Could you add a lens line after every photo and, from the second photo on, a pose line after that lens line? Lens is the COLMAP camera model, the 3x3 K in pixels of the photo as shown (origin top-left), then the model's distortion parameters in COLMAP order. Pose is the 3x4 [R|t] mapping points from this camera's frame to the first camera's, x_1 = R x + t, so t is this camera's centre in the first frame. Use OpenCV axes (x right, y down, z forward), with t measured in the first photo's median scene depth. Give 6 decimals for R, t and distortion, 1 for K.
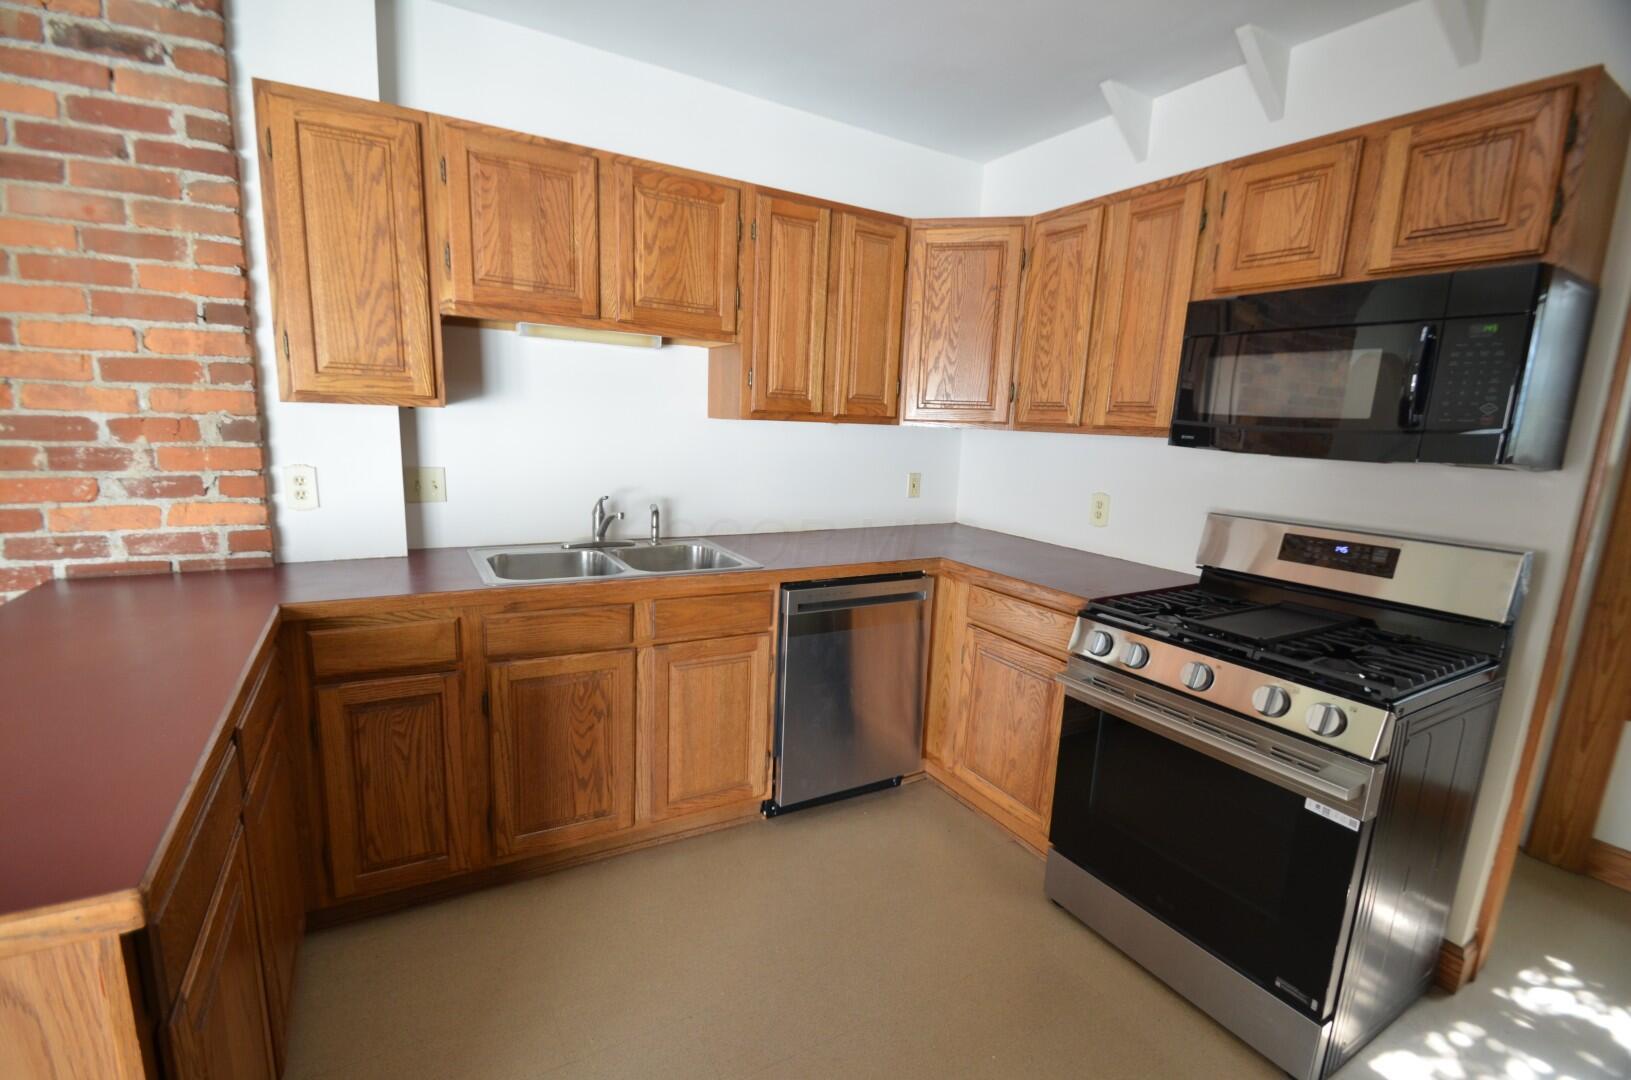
lens RADIAL K [[725.6, 0, 813.6], [0, 725.6, 554.0], [0, 0, 1]] dist [0.000504, -0.000635]
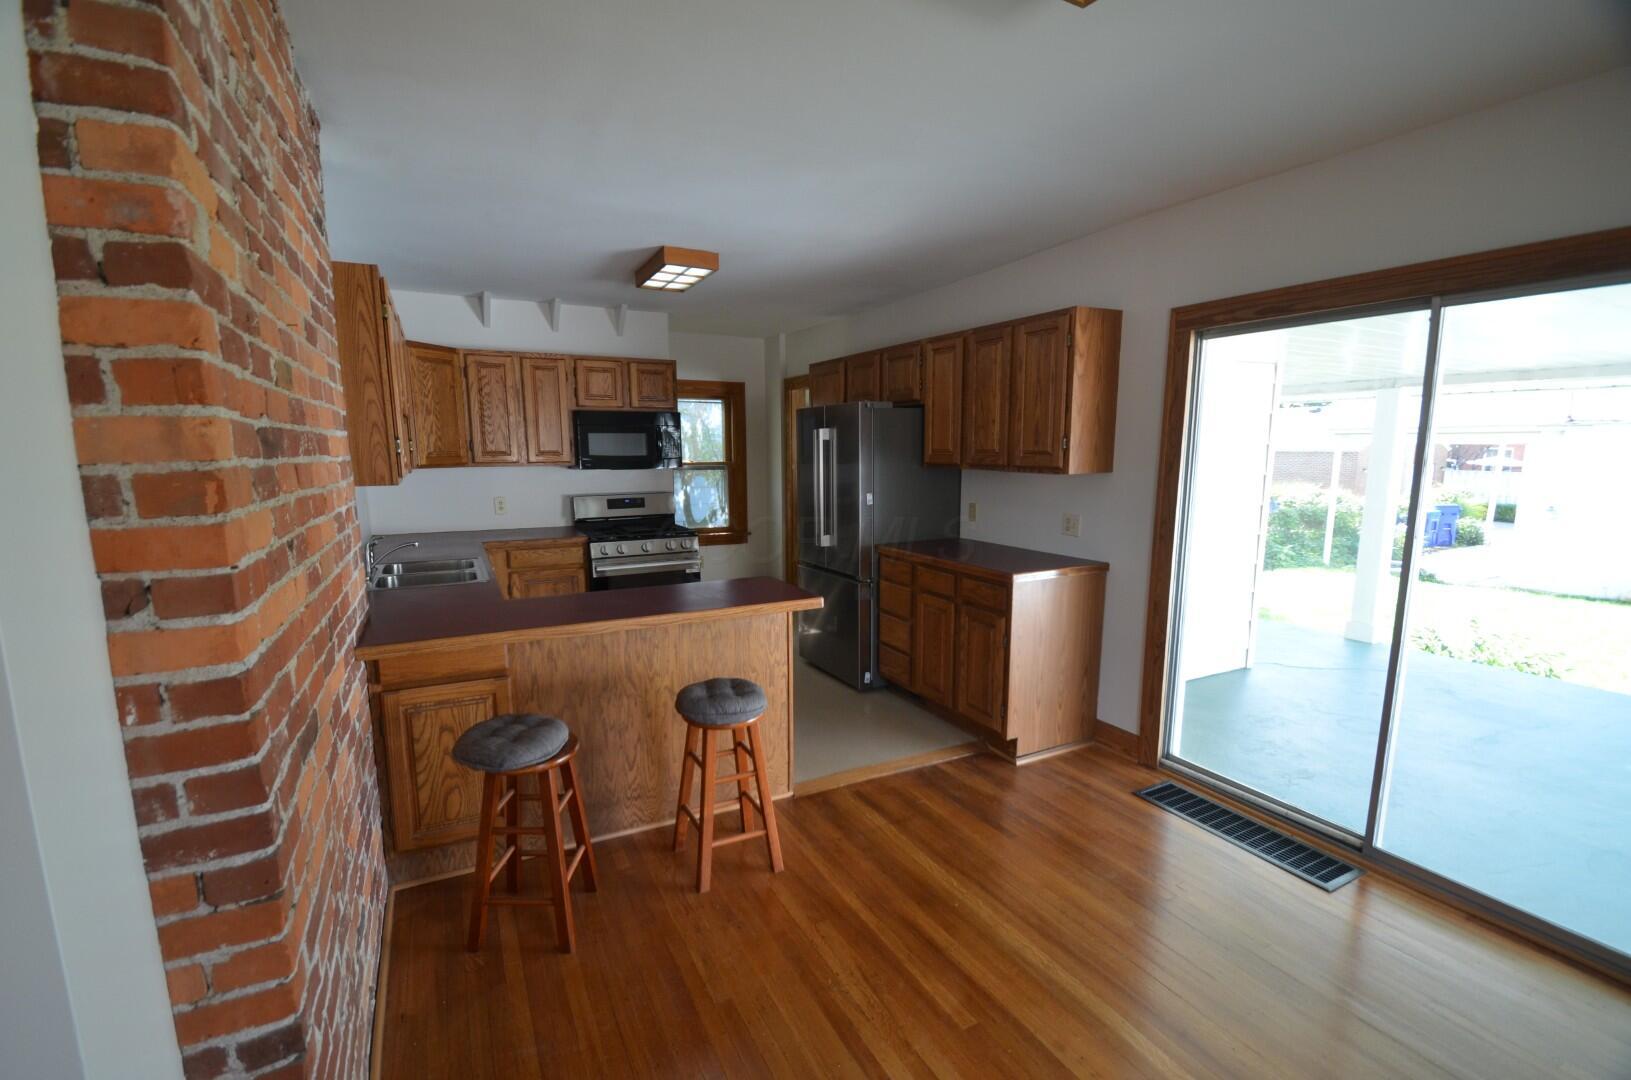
lens RADIAL K [[725.6, 0, 815.6], [0, 725.6, 548.1], [0, 0, 1]] dist [0.000504, -0.000635]
pose [[0.043580, -0.178352, 0.983001, -1.892210], [0.186116, 0.968161, 0.167408, -0.154427], [-0.981561, 0.175656, 0.075386, 0.106532]]
